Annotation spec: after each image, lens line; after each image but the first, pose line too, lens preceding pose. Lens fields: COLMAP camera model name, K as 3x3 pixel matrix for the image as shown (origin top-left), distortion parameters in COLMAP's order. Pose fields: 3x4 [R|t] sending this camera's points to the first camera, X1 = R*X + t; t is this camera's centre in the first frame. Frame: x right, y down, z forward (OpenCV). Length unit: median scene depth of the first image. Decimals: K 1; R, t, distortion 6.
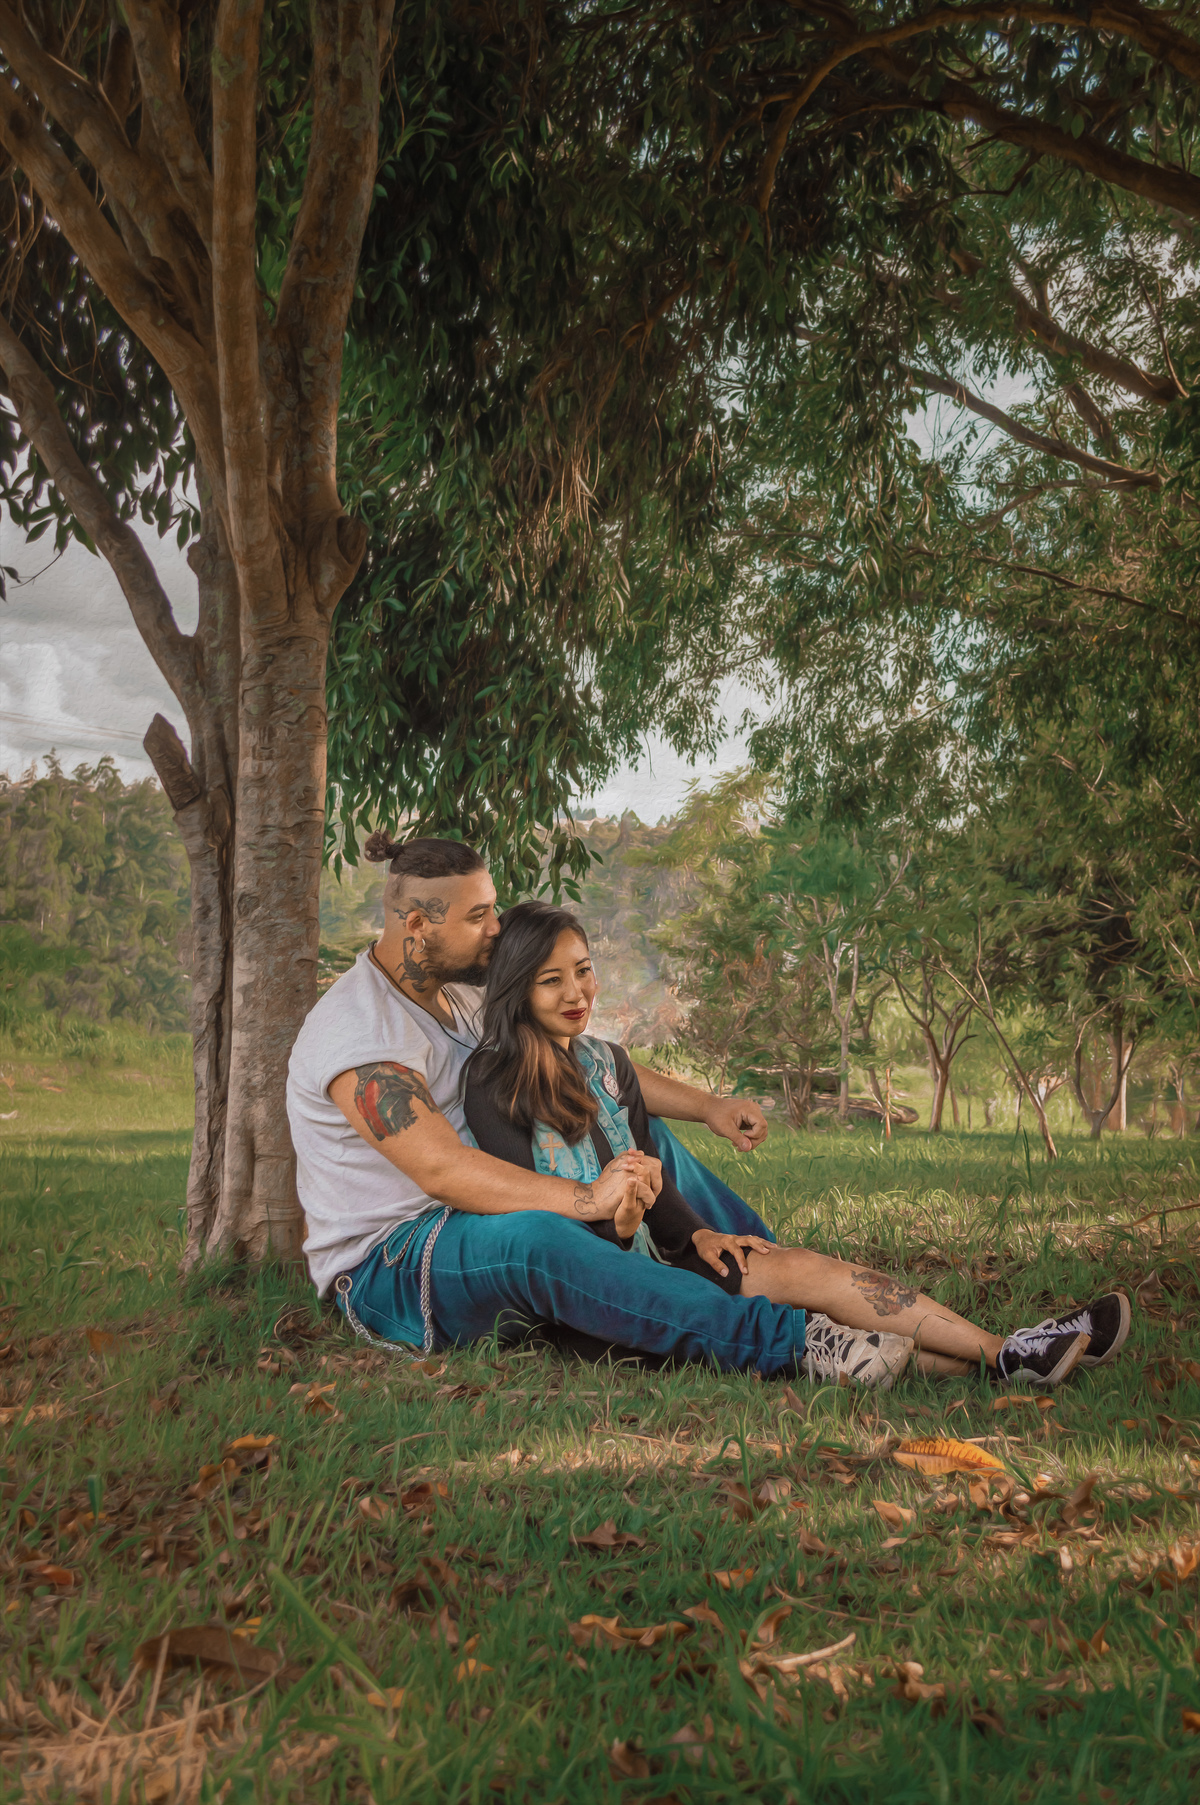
lens RADIAL K [[2571.0, 0, 600.0], [0, 2571.0, 902.5], [0, 0, 1]] dist [0.025047, -0.004306]
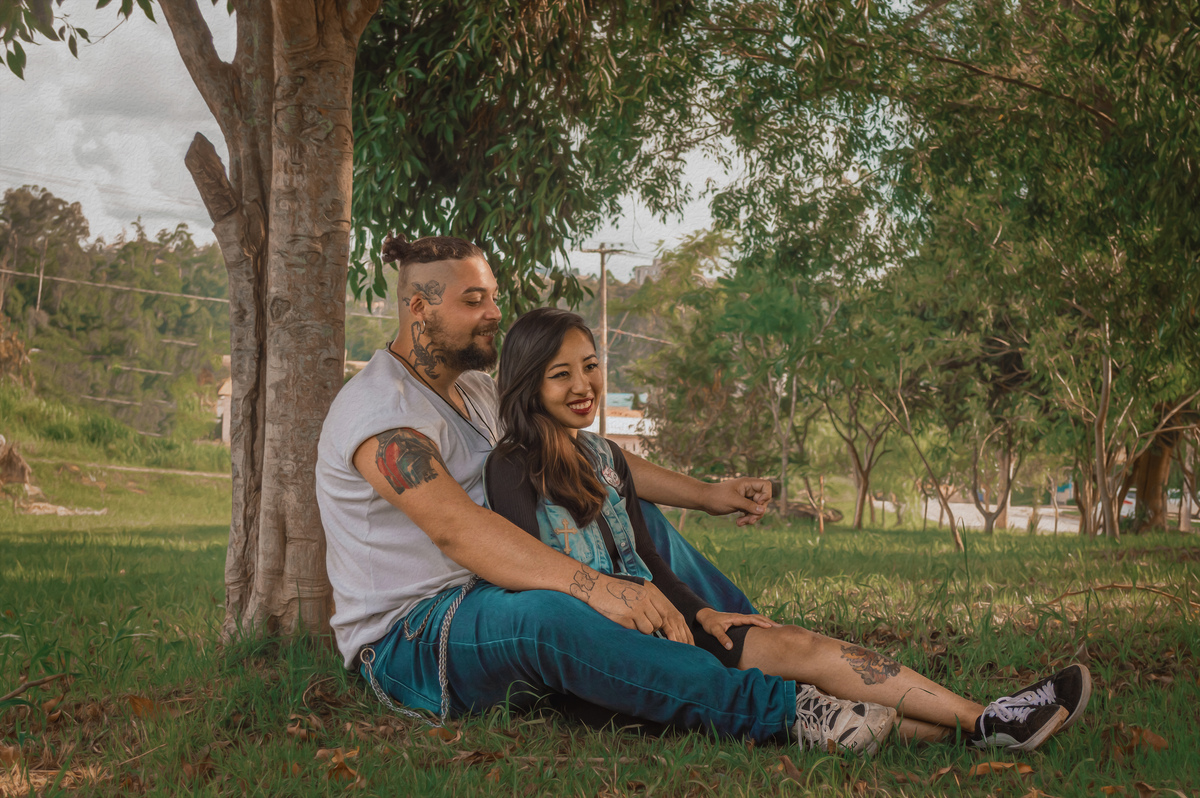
lens RADIAL K [[2055.3, 0, 600.0], [0, 2055.3, 399.0], [0, 0, 1]] dist [-0.028756, -0.054522]
pose [[0.999944, 0.004507, 0.009615, -0.004703], [-0.004747, 0.999673, 0.025114, 0.008174], [-0.009499, -0.025158, 0.999638, 0.062559]]
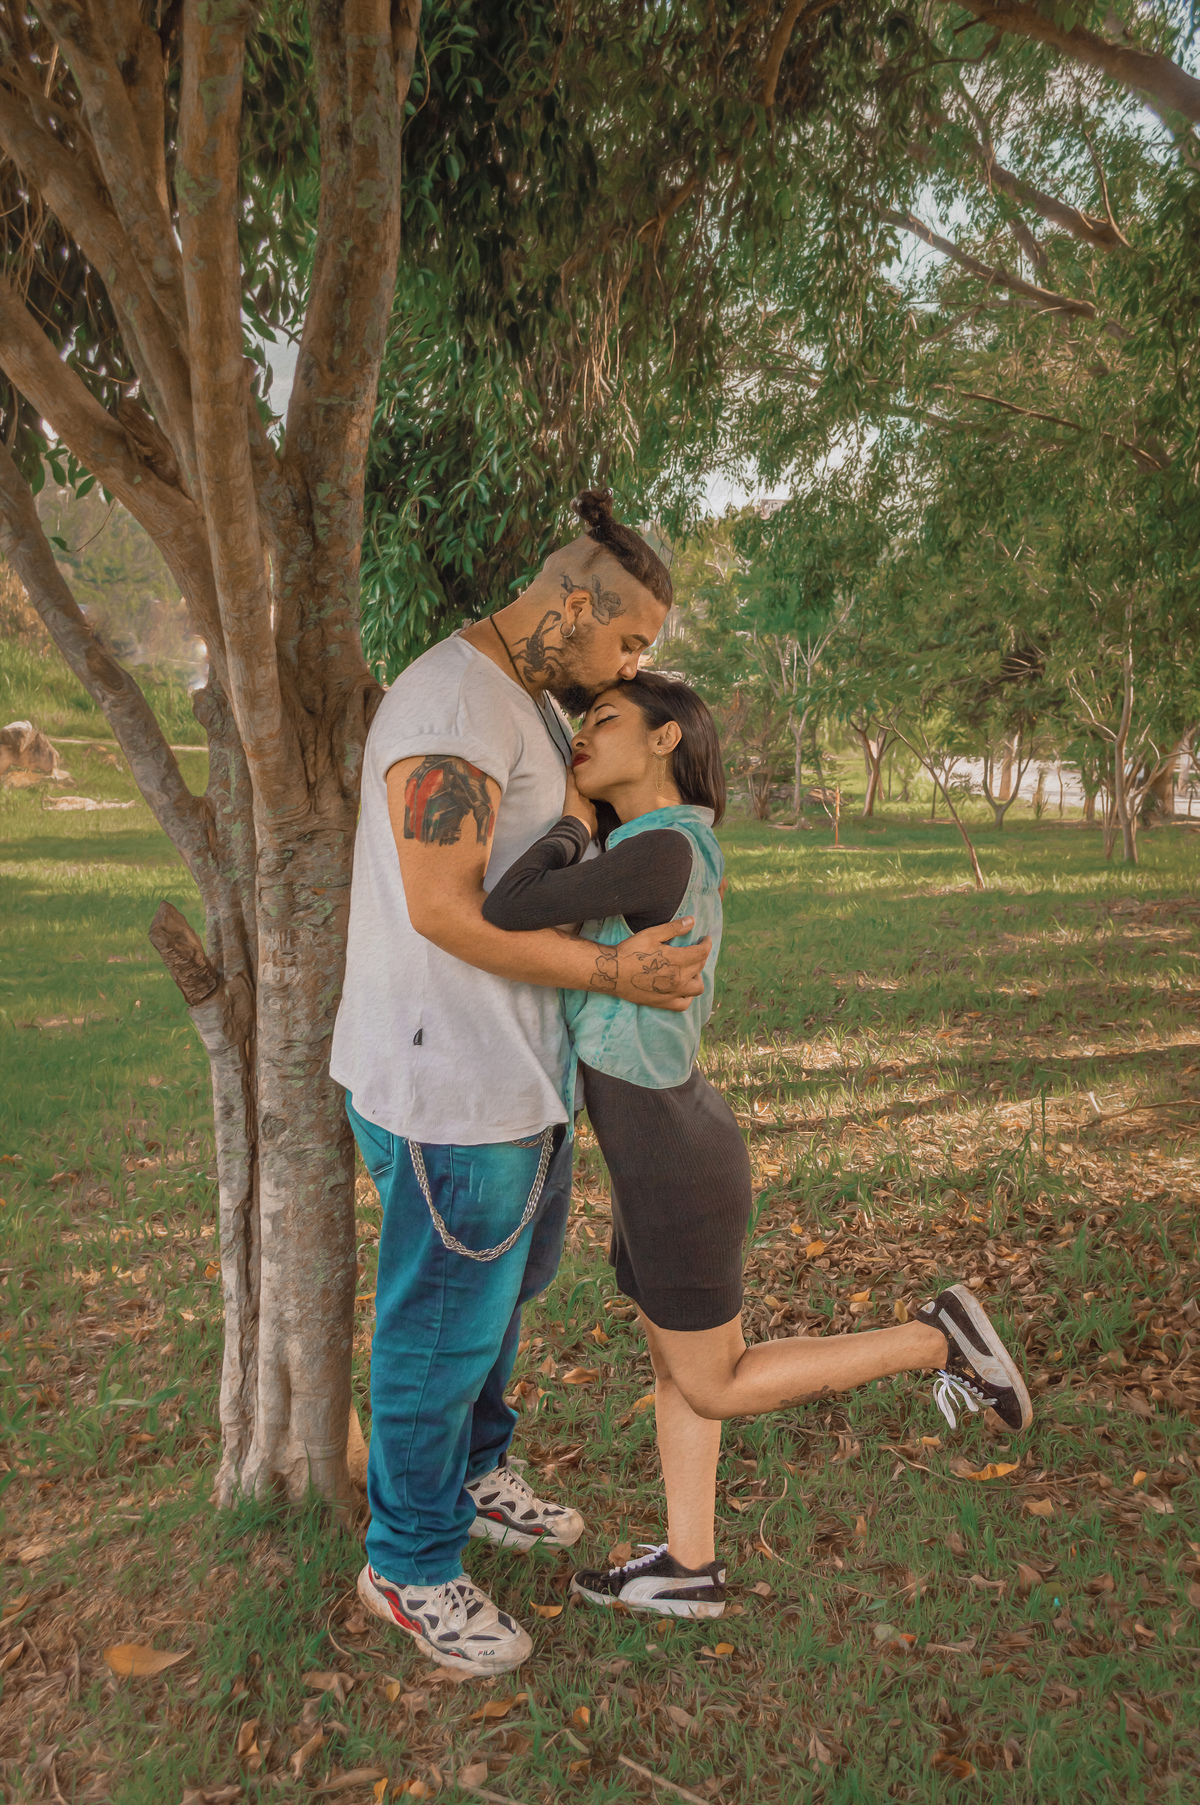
lens RADIAL K [[1920.2, 0, 600.0], [0, 1920.2, 902.5], [0, 0, 1]] dist [0.046347, -0.295636]
pose [[0.999976, -0.004442, 0.005321, -0.013540], [0.003413, 0.983713, 0.179711, -0.093125], [-0.006032, -0.179689, 0.983705, 0.175652]]
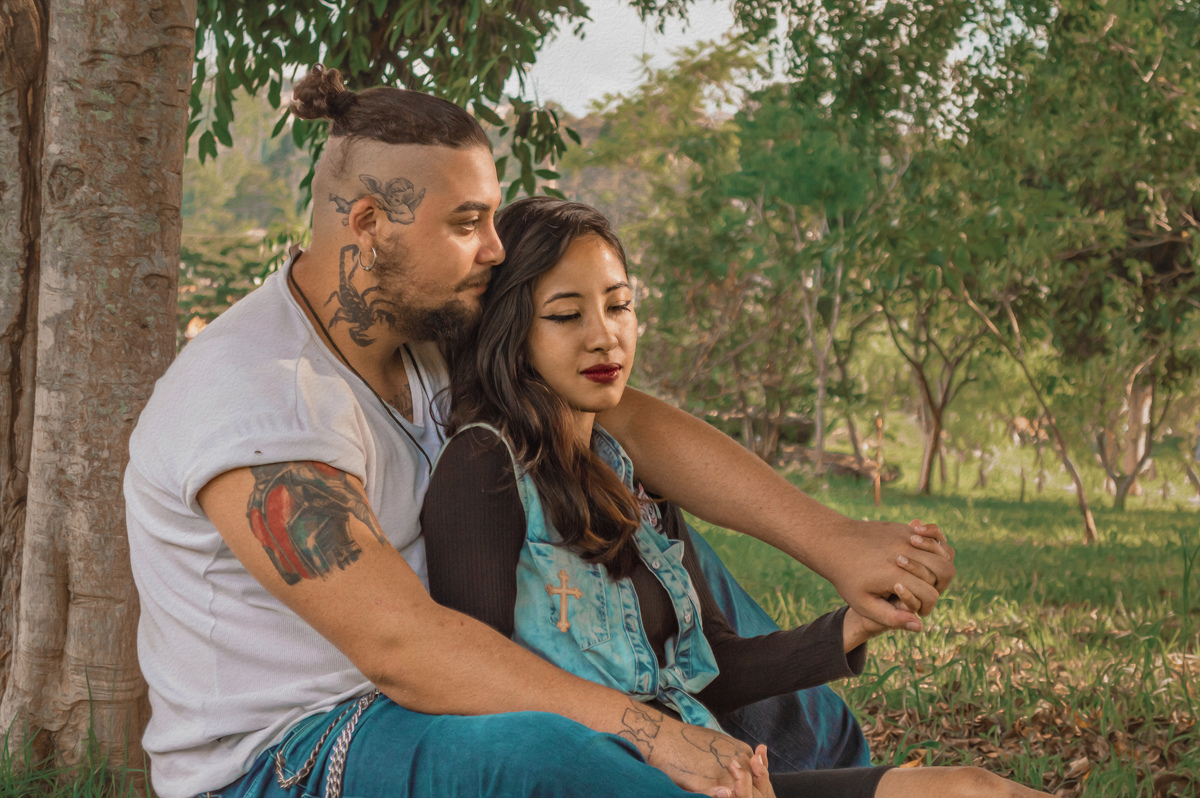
lens RADIAL K [[2957.0, 0, 600.0], [0, 2957.0, 399.0], [0, 0, 1]] dist [-0.072980, -0.385821]
pose [[0.999047, 0.027742, 0.033688, -0.016103], [-0.029868, 0.997480, 0.064356, 0.001686], [-0.031818, -0.065300, 0.997358, 0.145972]]
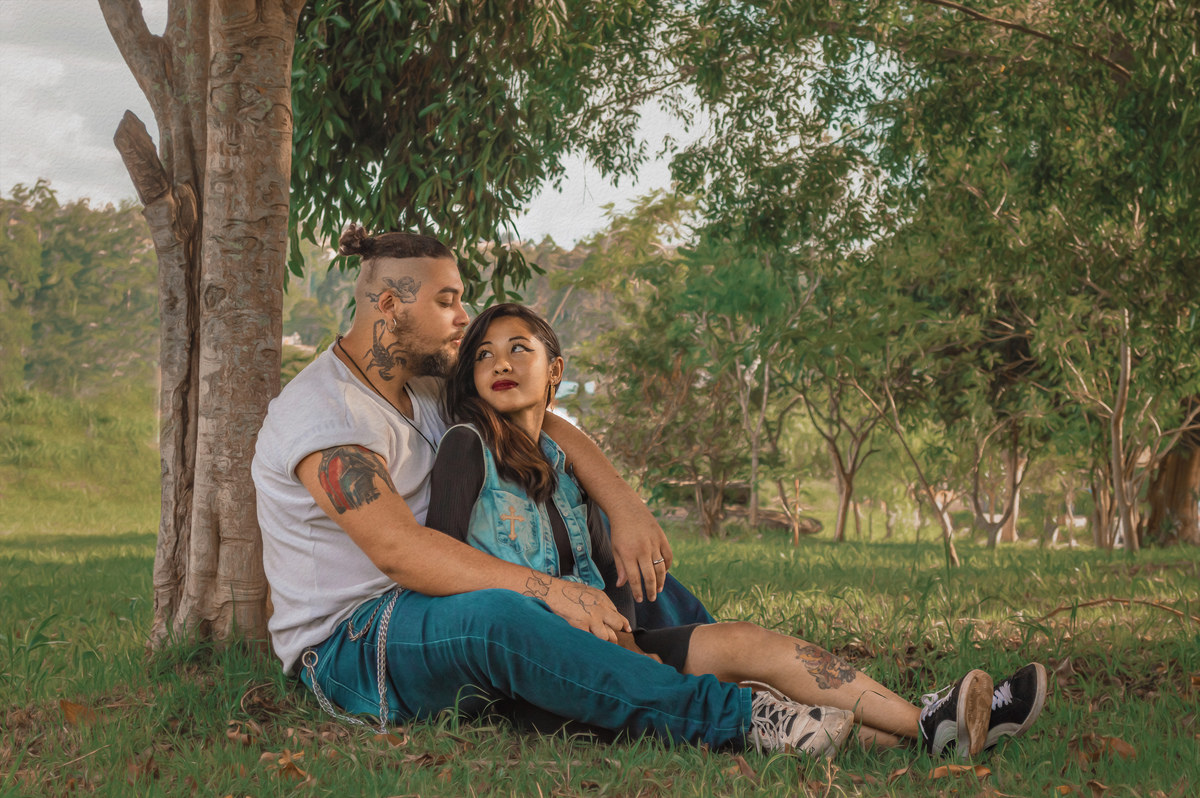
lens RADIAL K [[2467.3, 0, 600.0], [0, 2467.3, 399.0], [0, 0, 1]] dist [-0.048918, -0.108024]
pose [[0.999337, 0.008848, 0.035308, -0.008082], [-0.009892, 0.999516, 0.029492, 0.005567], [-0.035030, -0.029822, 0.998941, 0.001922]]
